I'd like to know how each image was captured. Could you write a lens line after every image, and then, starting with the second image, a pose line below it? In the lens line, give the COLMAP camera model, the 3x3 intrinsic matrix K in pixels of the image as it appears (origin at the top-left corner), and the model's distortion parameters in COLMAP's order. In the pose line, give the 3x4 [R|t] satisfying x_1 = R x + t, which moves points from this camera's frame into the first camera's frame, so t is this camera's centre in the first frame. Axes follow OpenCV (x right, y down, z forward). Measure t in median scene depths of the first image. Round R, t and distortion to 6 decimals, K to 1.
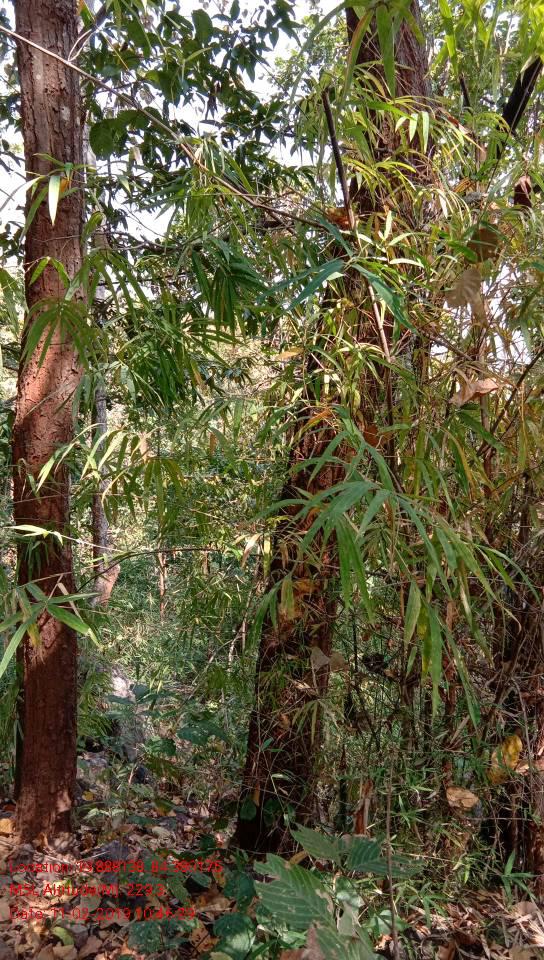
lens RADIAL K [[722.3, 0, 259.8], [0, 722.3, 481.9], [0, 0, 1]] dist [0.103142, -0.129160]
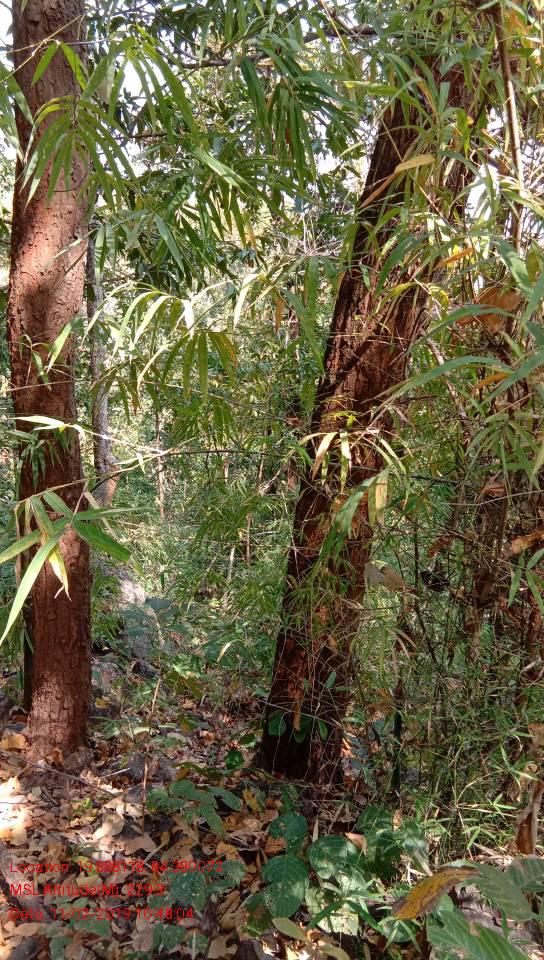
lens RADIAL K [[713.3, 0, 259.5], [0, 713.3, 477.7], [0, 0, 1]] dist [0.127904, -0.189422]
pose [[0.999927, 0.004465, 0.011225, -0.059169], [-0.005882, 0.991552, 0.129579, 0.015001], [-0.010552, -0.129636, 0.991506, 0.147827]]
